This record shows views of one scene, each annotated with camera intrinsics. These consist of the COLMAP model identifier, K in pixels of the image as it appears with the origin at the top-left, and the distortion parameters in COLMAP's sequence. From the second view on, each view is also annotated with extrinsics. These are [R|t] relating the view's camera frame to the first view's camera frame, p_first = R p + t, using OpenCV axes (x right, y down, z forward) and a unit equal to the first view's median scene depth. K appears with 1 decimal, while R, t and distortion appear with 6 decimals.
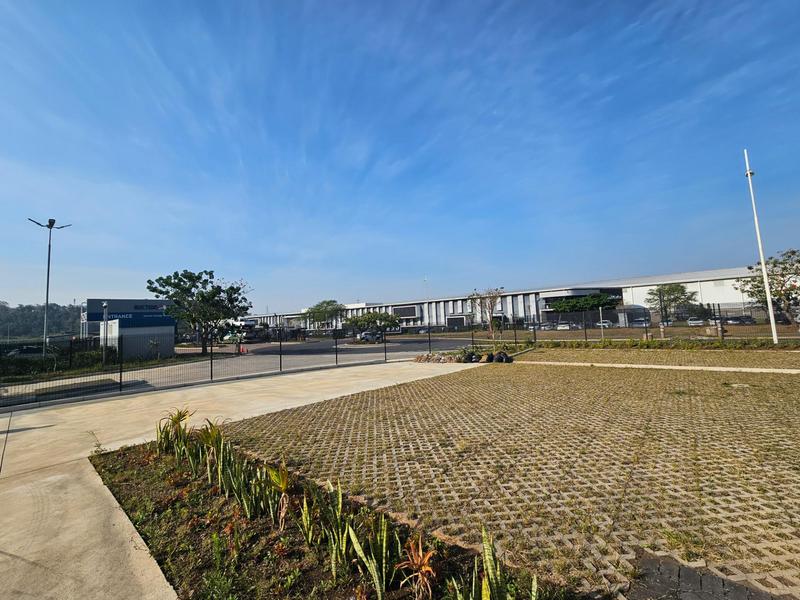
lens RADIAL K [[331.6, 0, 400.7], [0, 331.6, 298.5], [0, 0, 1]] dist [-0.001986, 0.000618]
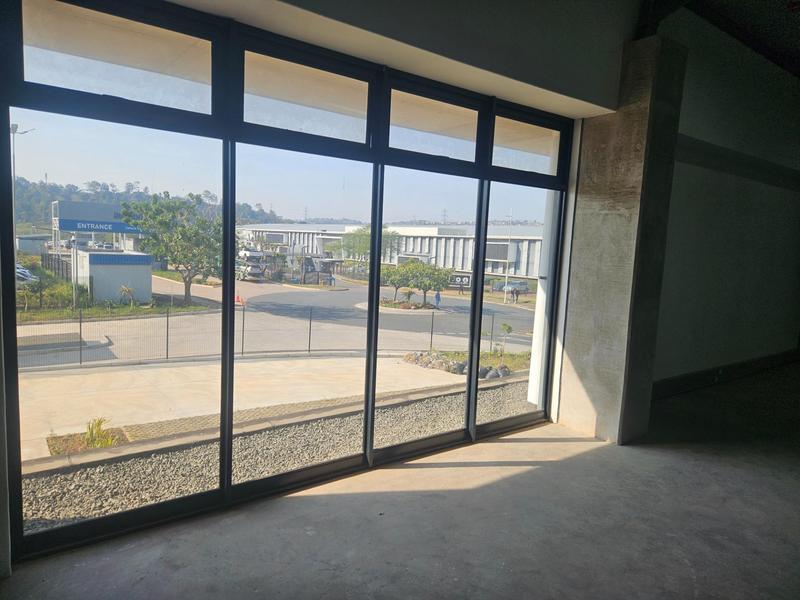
lens RADIAL K [[543.2, 0, 400.5], [0, 543.2, 296.4], [0, 0, 1]] dist [0.062978, -0.028544]
pose [[0.972966, 0.114533, -0.200547, 0.098102], [-0.079717, 0.981547, 0.173812, -0.067171], [0.216754, -0.153126, 0.964142, -0.091337]]
